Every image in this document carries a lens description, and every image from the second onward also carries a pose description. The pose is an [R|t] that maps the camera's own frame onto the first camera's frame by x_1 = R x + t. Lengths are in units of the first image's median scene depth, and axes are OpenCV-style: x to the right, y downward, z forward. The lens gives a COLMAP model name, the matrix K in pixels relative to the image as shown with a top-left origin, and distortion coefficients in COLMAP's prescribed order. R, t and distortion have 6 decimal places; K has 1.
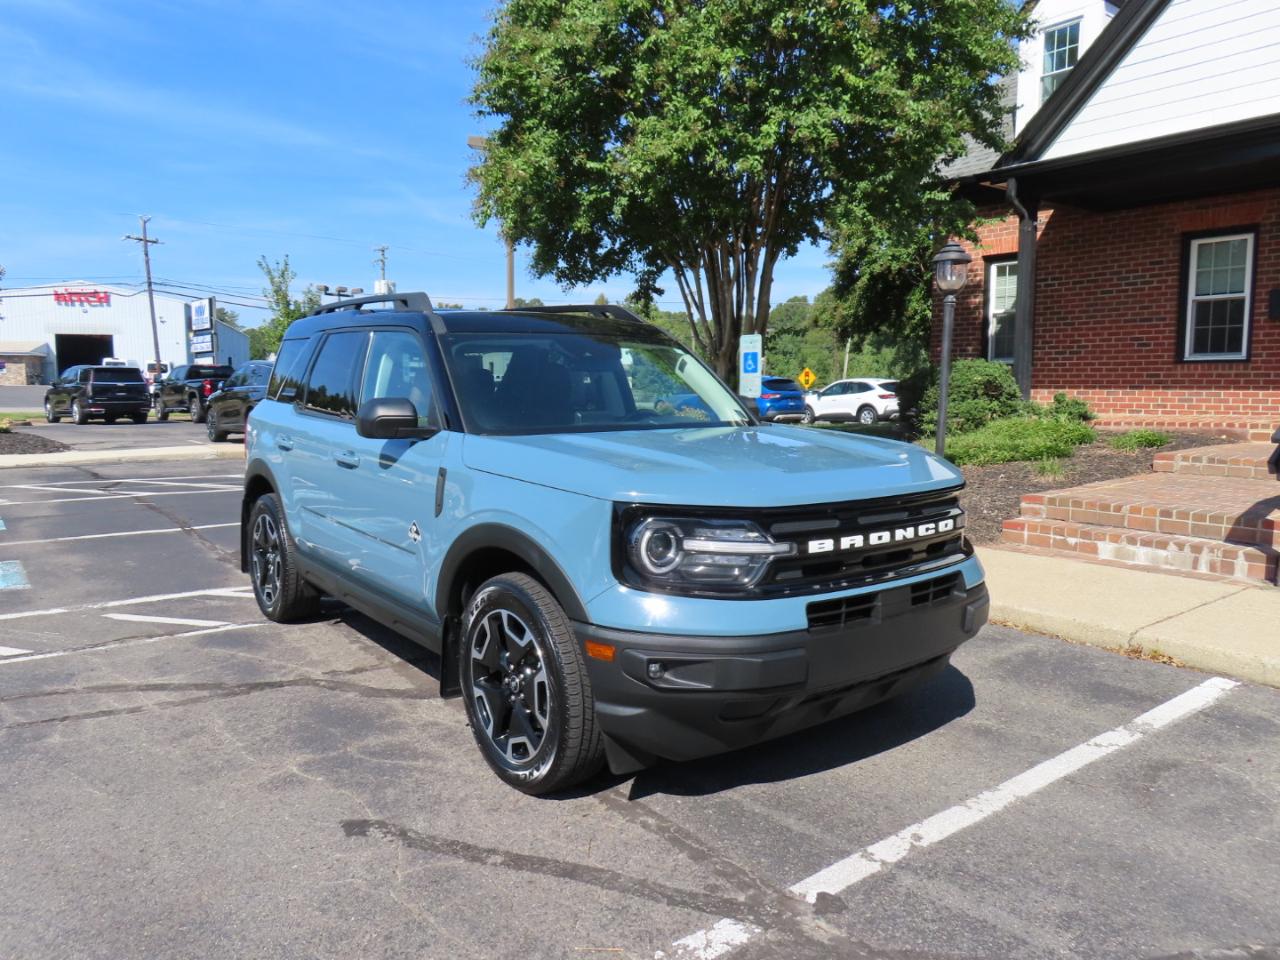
lens RADIAL K [[917.3, 0, 643.7], [0, 917.3, 482.3], [0, 0, 1]] dist [-0.012152, 0.008103]
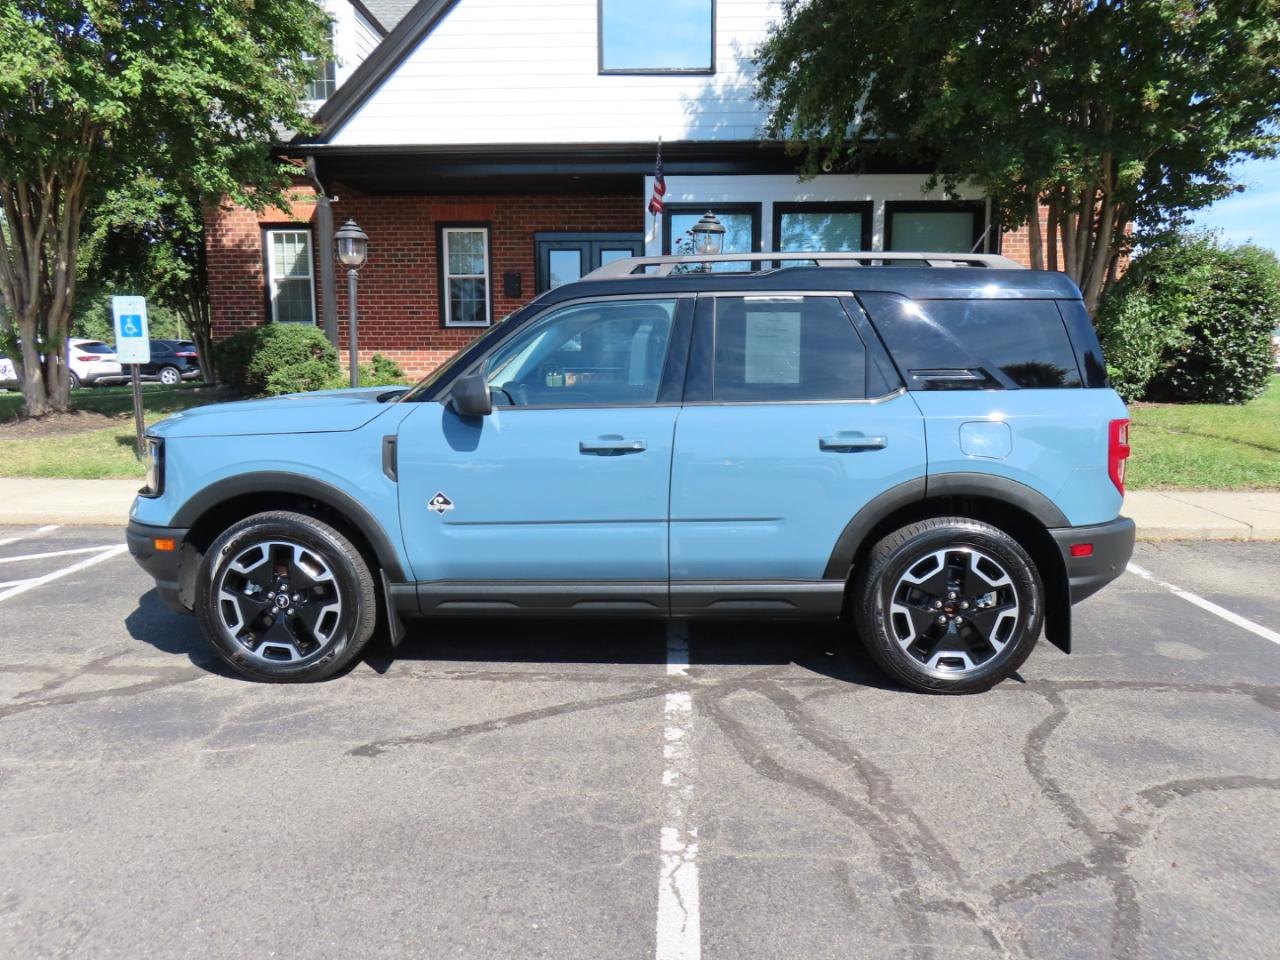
lens RADIAL K [[917.3, 0, 642.7], [0, 917.3, 484.2], [0, 0, 1]] dist [-0.012152, 0.008103]
pose [[0.638441, -0.117636, 0.760628, -0.294834], [0.082056, 0.993022, 0.084702, -0.006594], [-0.765284, 0.008337, 0.643638, 0.000595]]
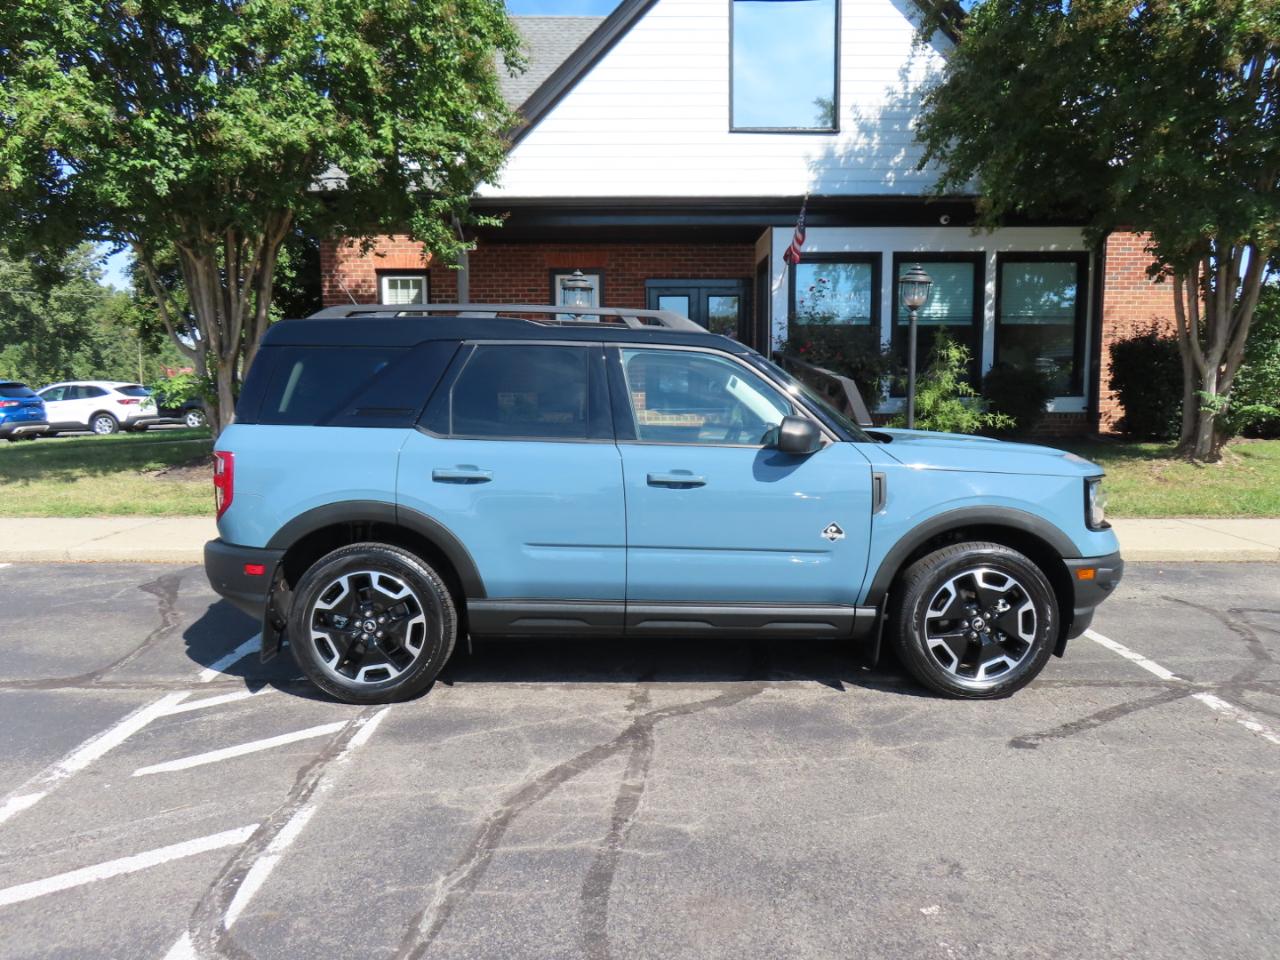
lens RADIAL K [[917.3, 0, 640.3], [0, 917.3, 483.5], [0, 0, 1]] dist [-0.012152, 0.008103]
pose [[0.600697, -0.089658, 0.794434, -0.525315], [0.088478, 0.995043, 0.045398, -0.032021], [-0.794566, 0.043019, 0.605652, 0.200762]]
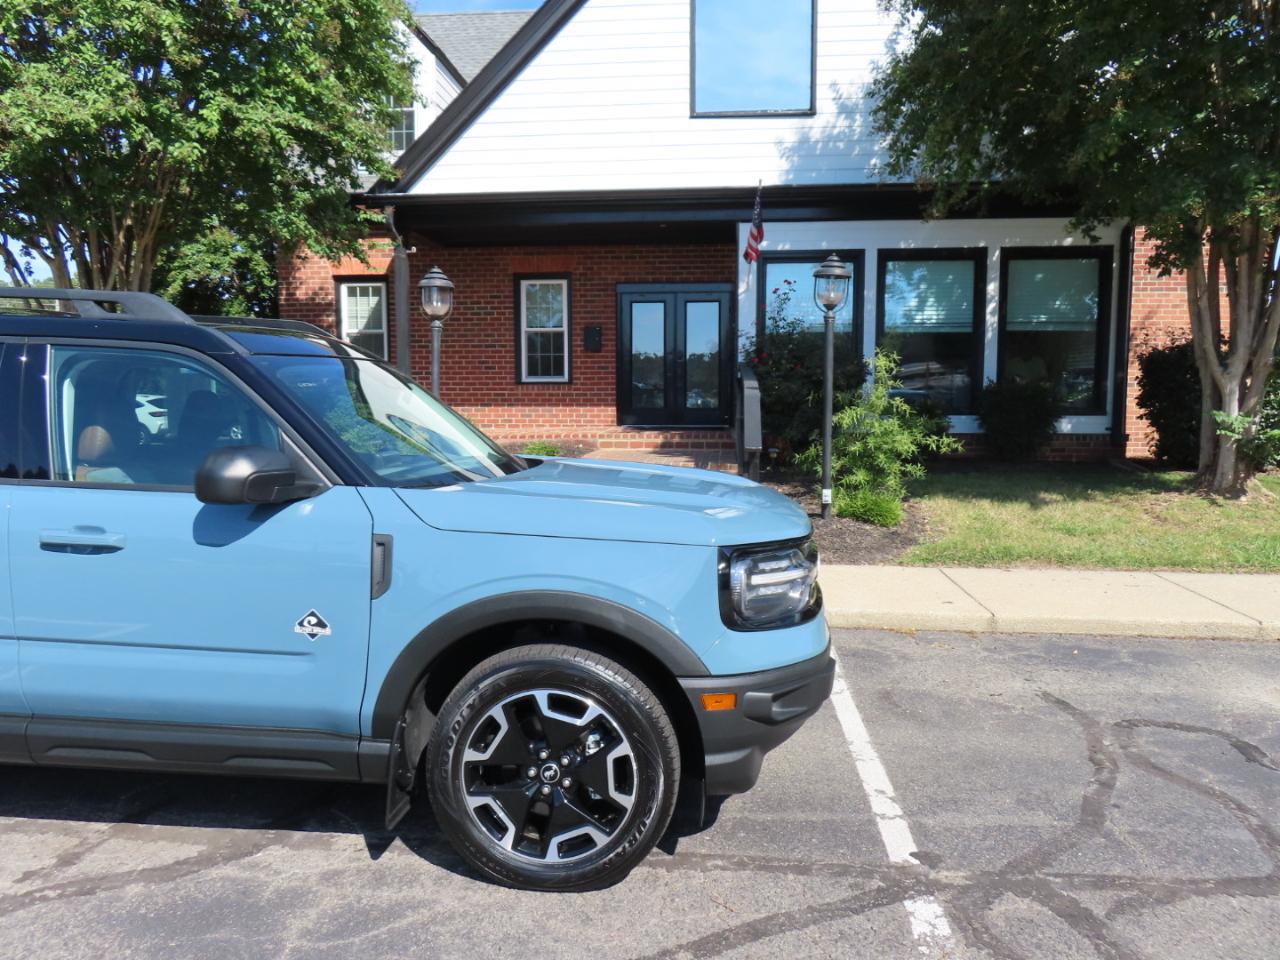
lens RADIAL K [[917.3, 0, 643.9], [0, 917.3, 483.5], [0, 0, 1]] dist [-0.012152, 0.008103]
pose [[0.682267, -0.068268, 0.727909, -0.242950], [0.077209, 0.996791, 0.021117, -0.022381], [-0.727015, 0.041794, 0.685349, 0.117459]]
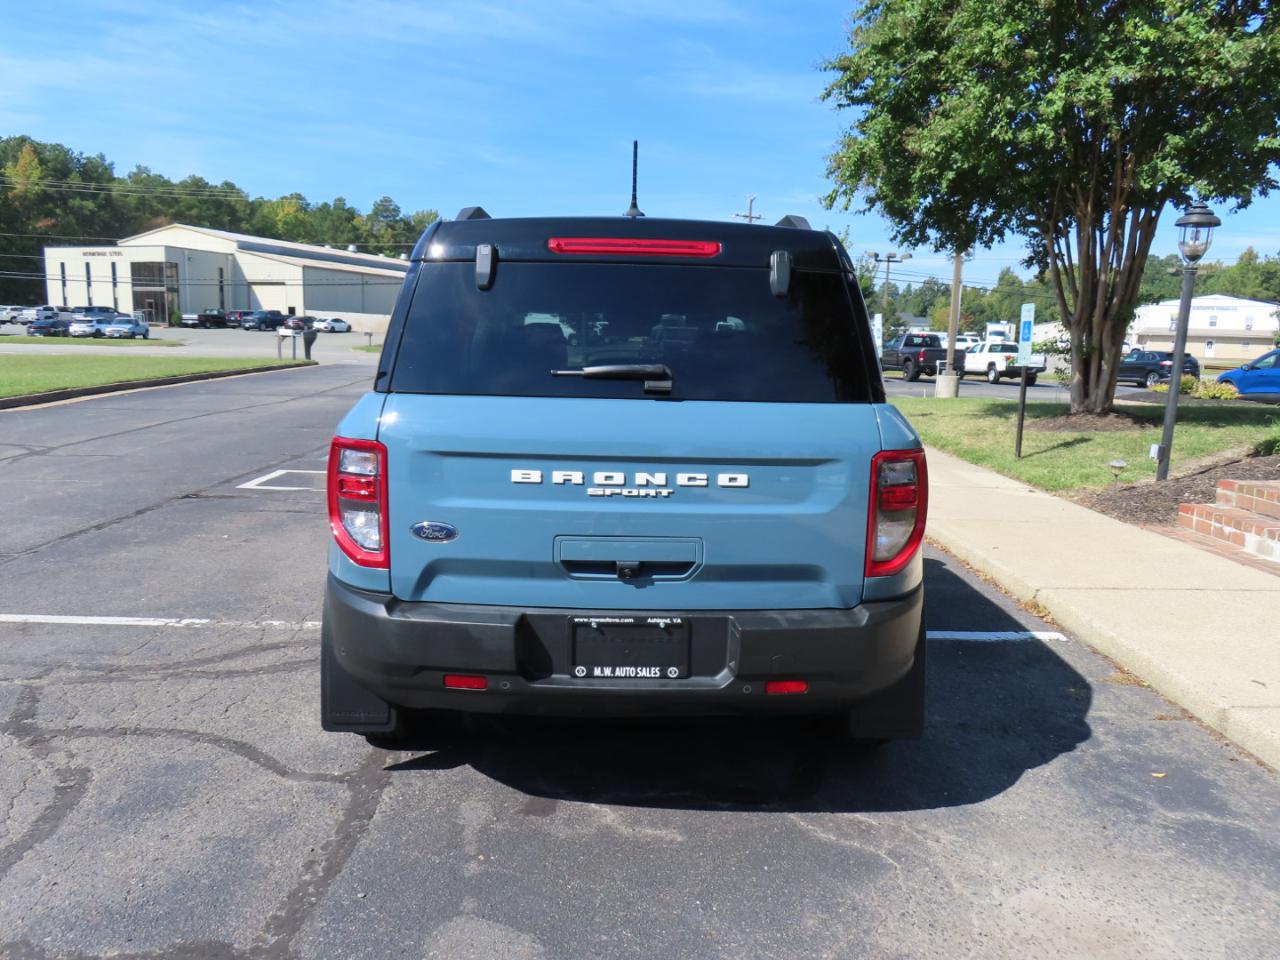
lens RADIAL K [[917.3, 0, 643.1], [0, 917.3, 487.2], [0, 0, 1]] dist [-0.012152, 0.008103]
pose [[0.801715, 0.112449, -0.587034, 0.412820], [-0.086179, 0.993628, 0.072639, 0.004147], [0.591461, -0.007646, 0.806297, -0.071824]]
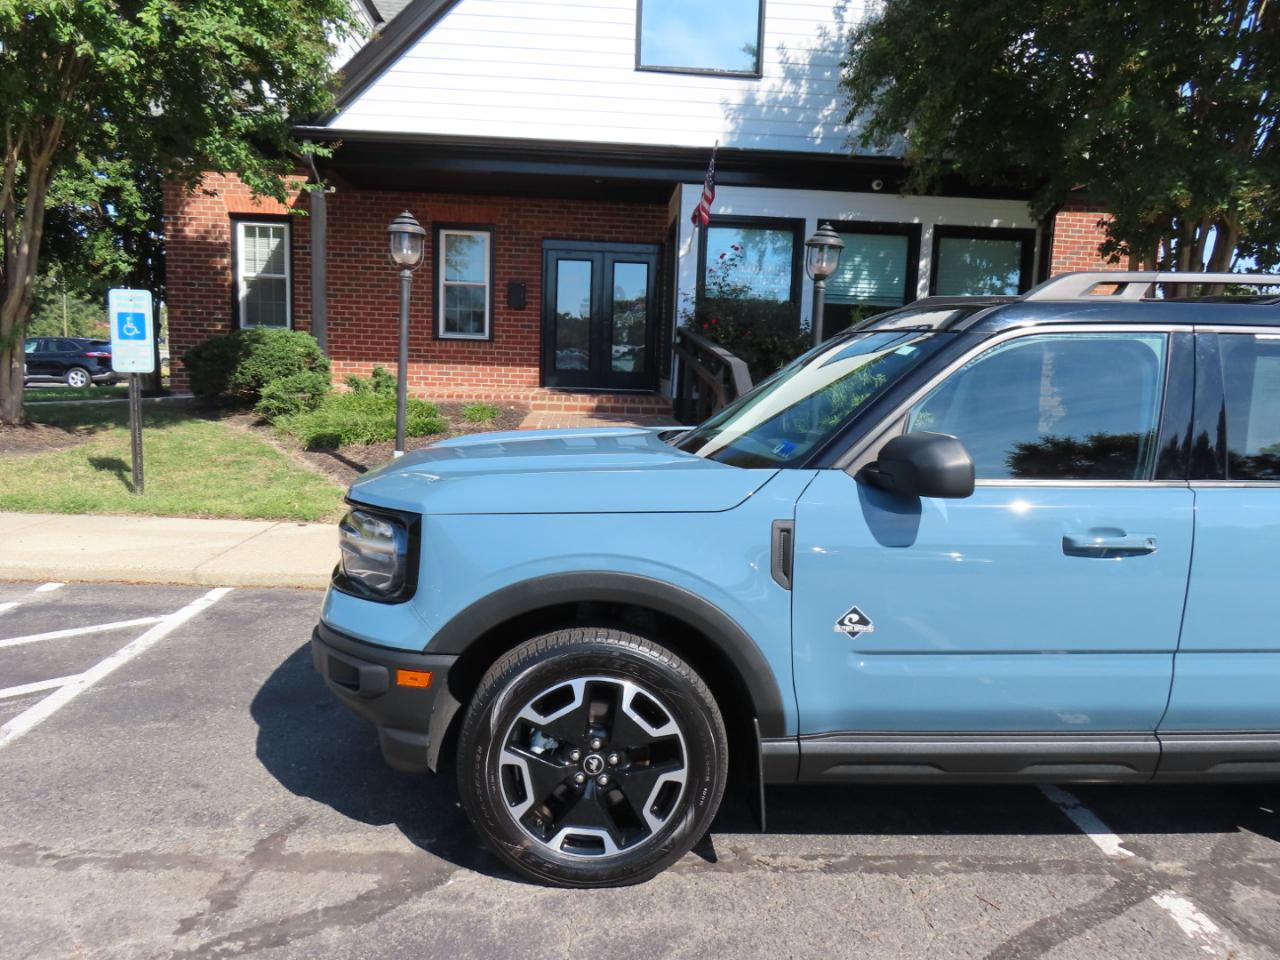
lens RADIAL K [[917.3, 0, 640.1], [0, 917.3, 484.4], [0, 0, 1]] dist [-0.012152, 0.008103]
pose [[0.560298, -0.090915, 0.823286, -0.299858], [0.051774, 0.995858, 0.074736, -0.036675], [-0.826671, 0.000750, 0.562685, 0.237120]]
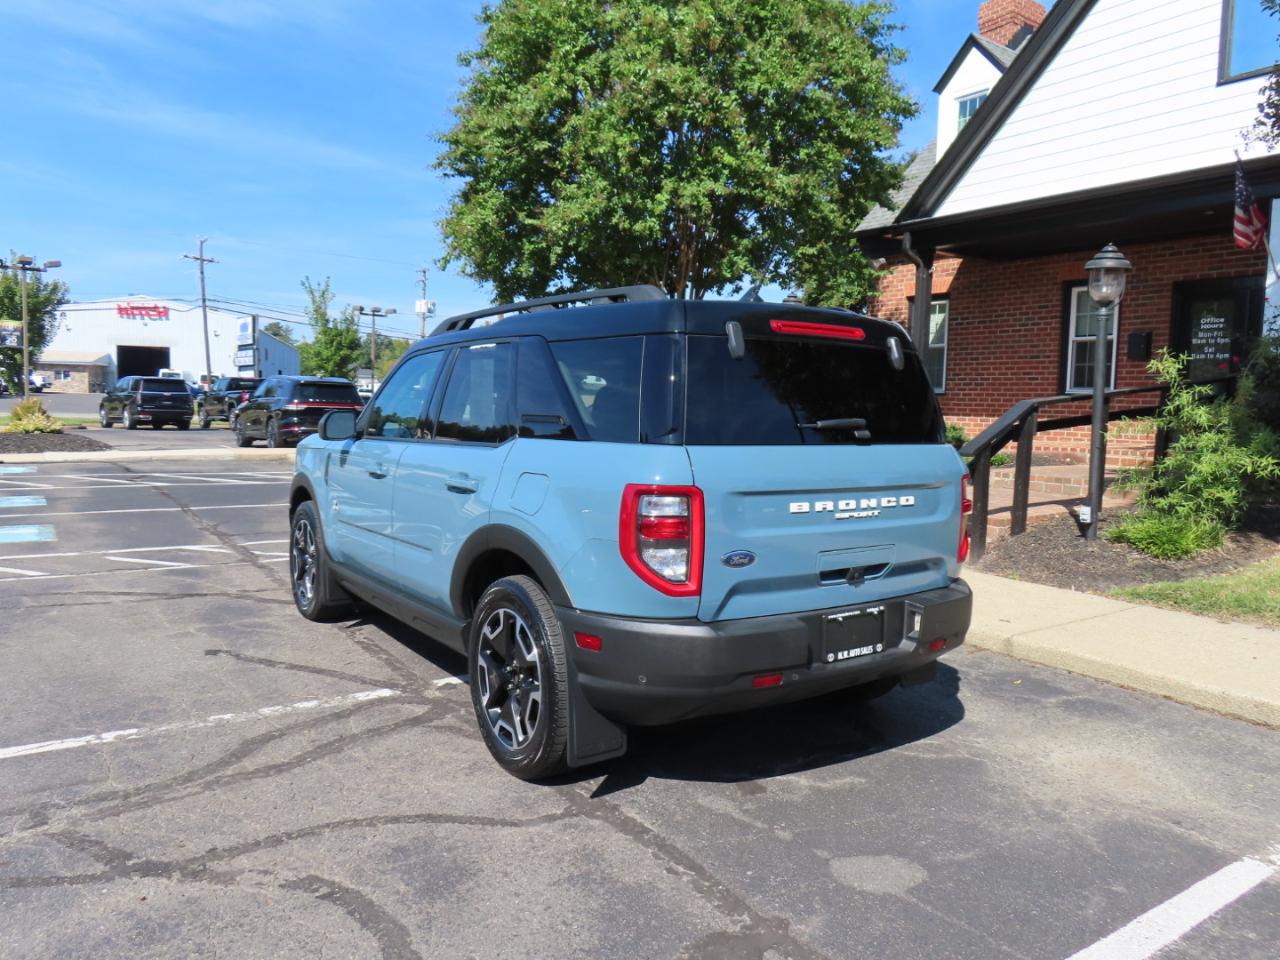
lens RADIAL K [[917.3, 0, 644.3], [0, 917.3, 486.6], [0, 0, 1]] dist [-0.012152, 0.008103]
pose [[0.998483, 0.027028, -0.047961, 0.182837], [-0.027894, 0.999458, -0.017473, 0.023477], [0.047463, 0.018785, 0.998696, -0.219782]]
